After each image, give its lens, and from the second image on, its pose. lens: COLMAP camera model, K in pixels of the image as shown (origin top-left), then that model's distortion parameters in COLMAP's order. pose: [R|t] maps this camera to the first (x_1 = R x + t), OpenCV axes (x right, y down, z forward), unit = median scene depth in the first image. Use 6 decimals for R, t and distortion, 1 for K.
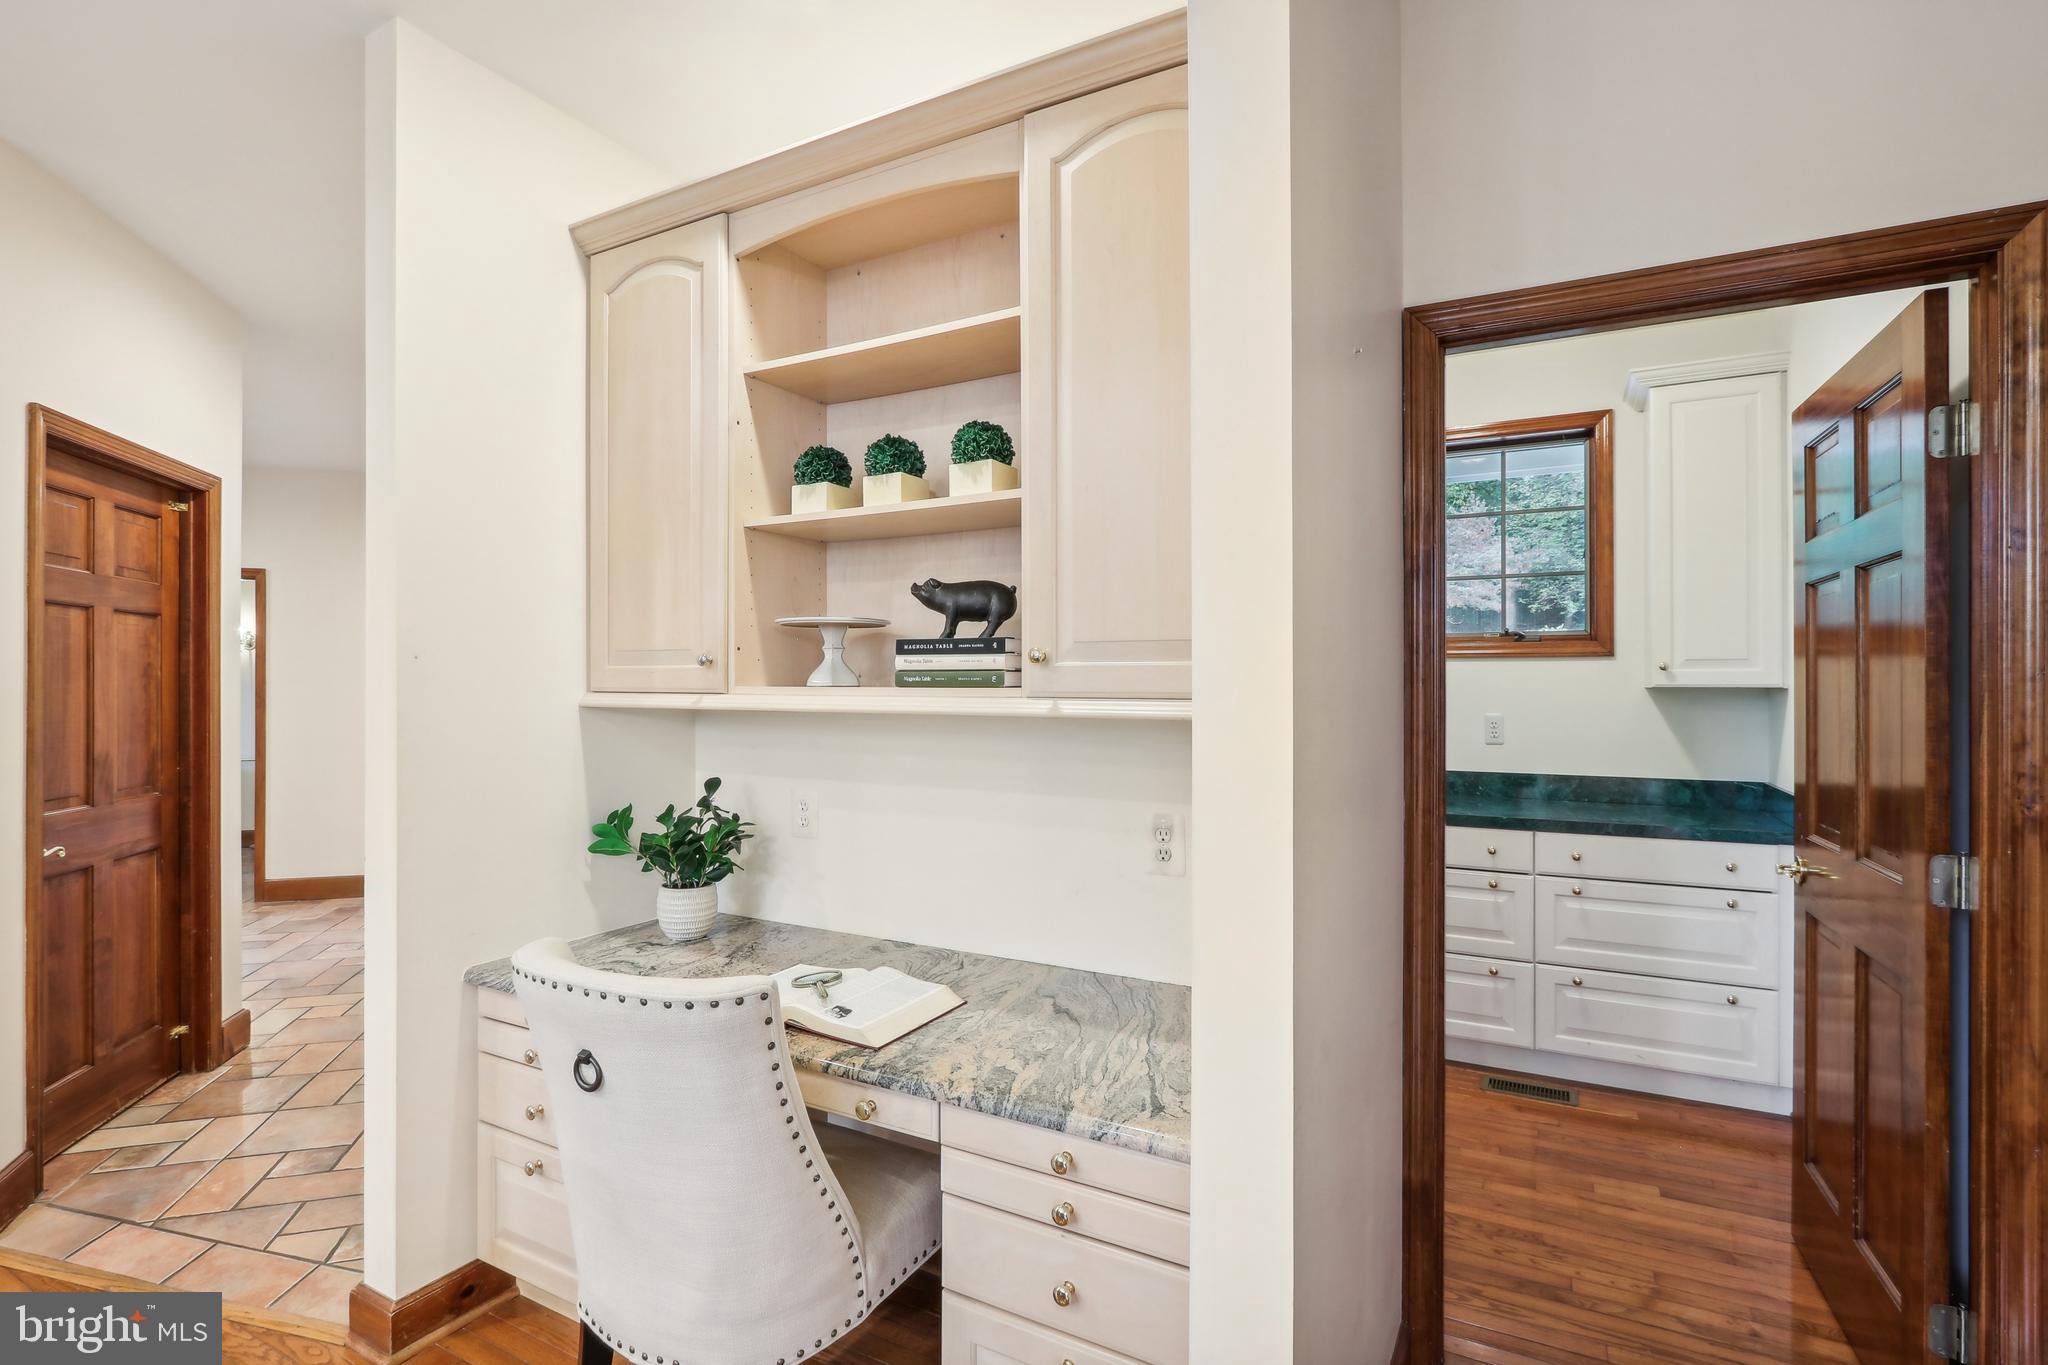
lens RADIAL K [[922.6, 0, 1030.6], [0, 922.6, 691.6], [0, 0, 1]] dist [0.019109, -0.000120]
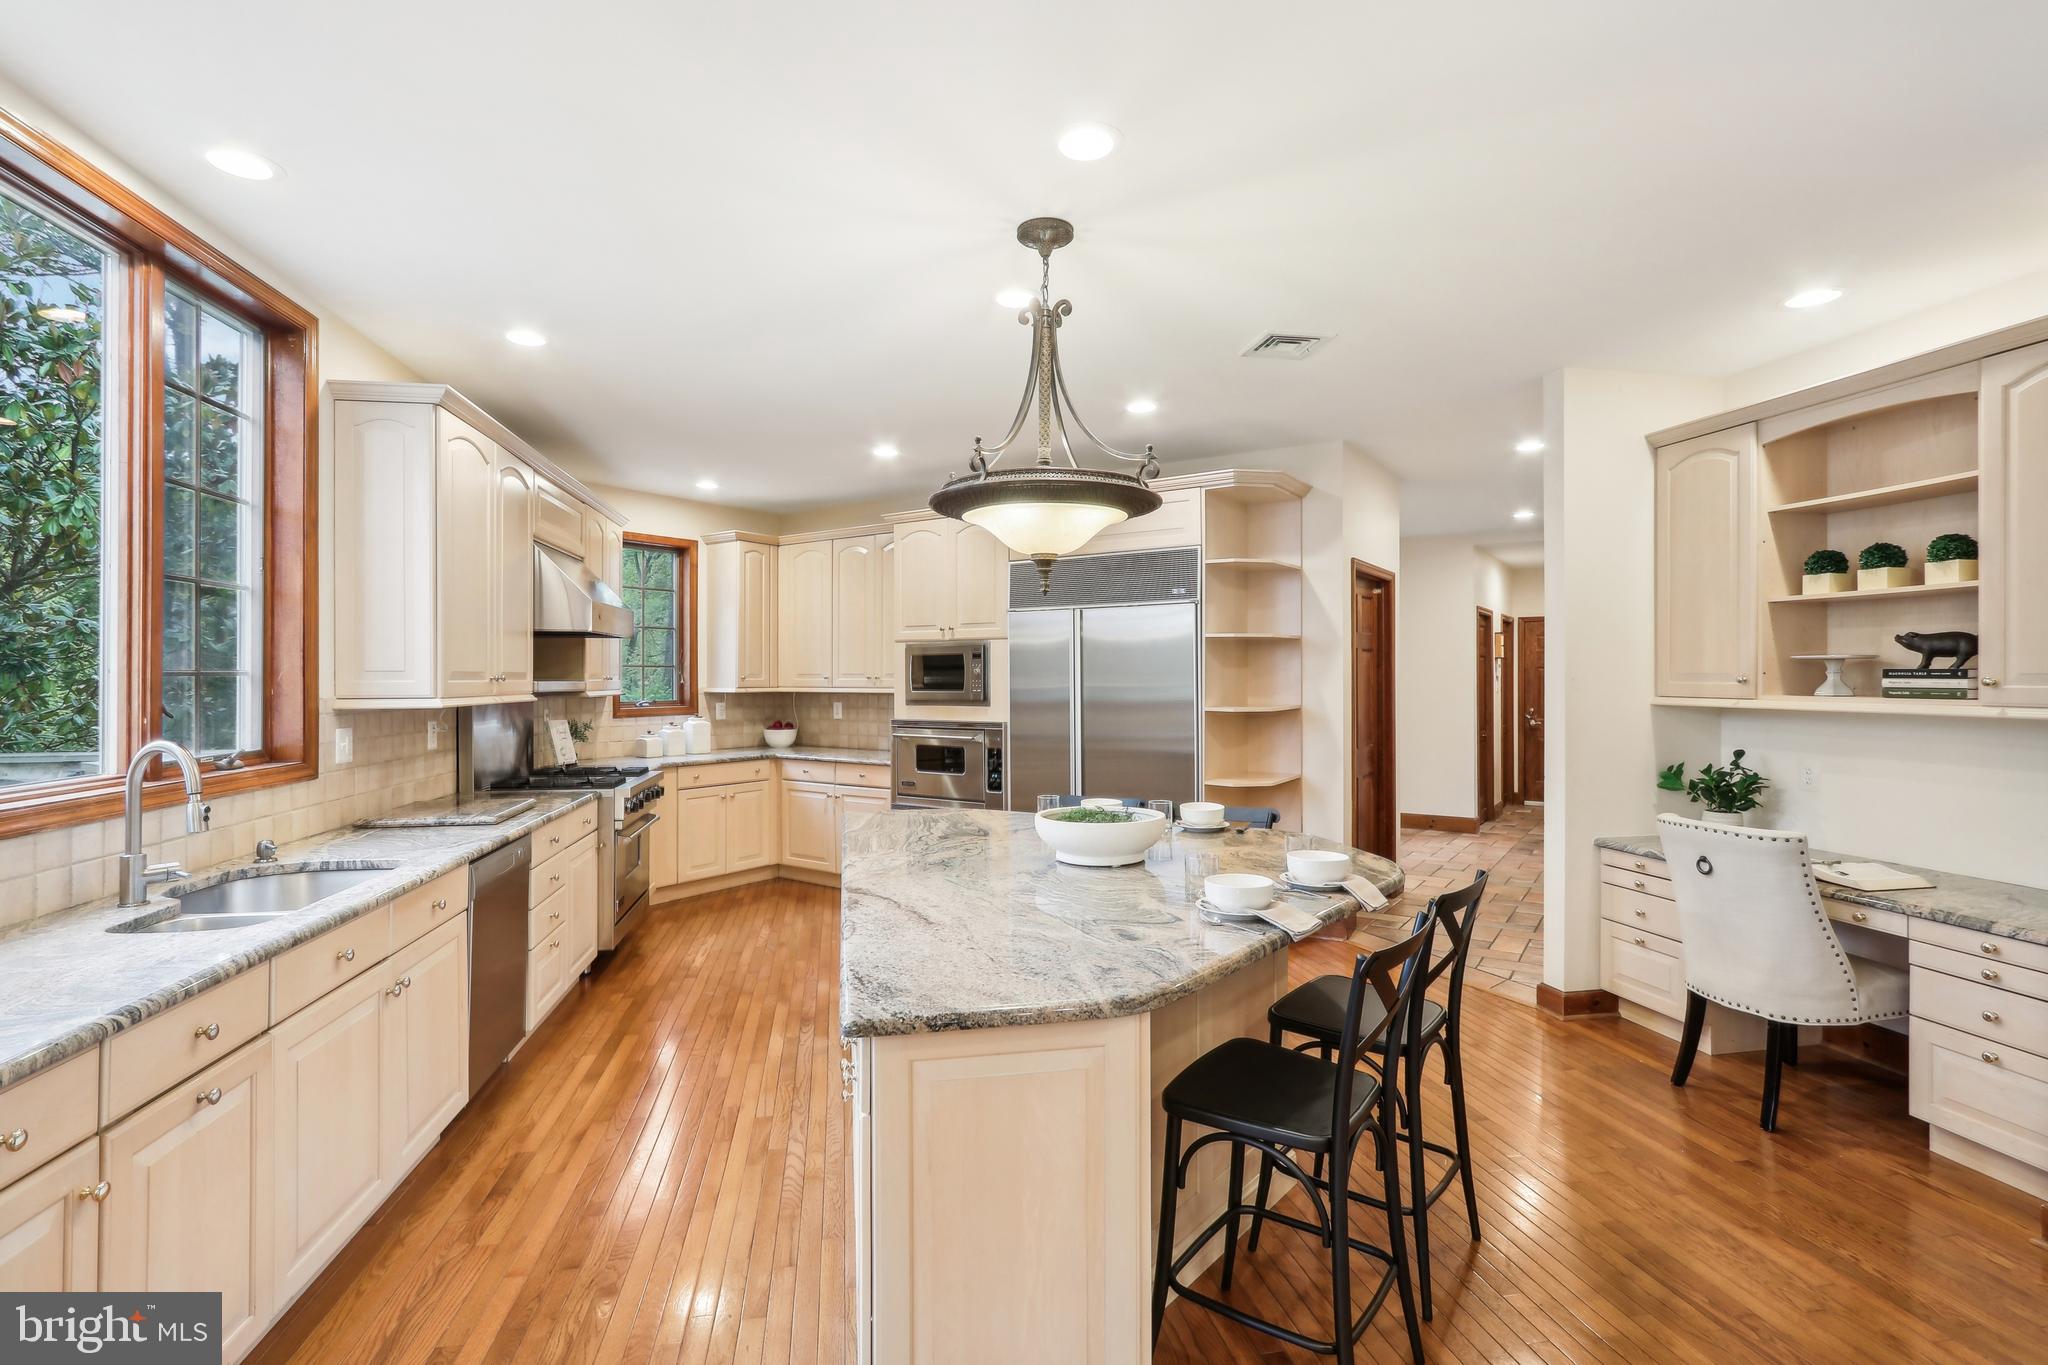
lens RADIAL K [[953.0, 0, 1025.8], [0, 953.0, 687.3], [0, 0, 1]] dist [-0.012868, -0.000875]
pose [[0.622462, 0.003338, -0.782643, 0.210038], [0.002070, 0.999980, 0.005911, -0.034664], [0.782648, -0.005299, 0.622442, -1.199994]]
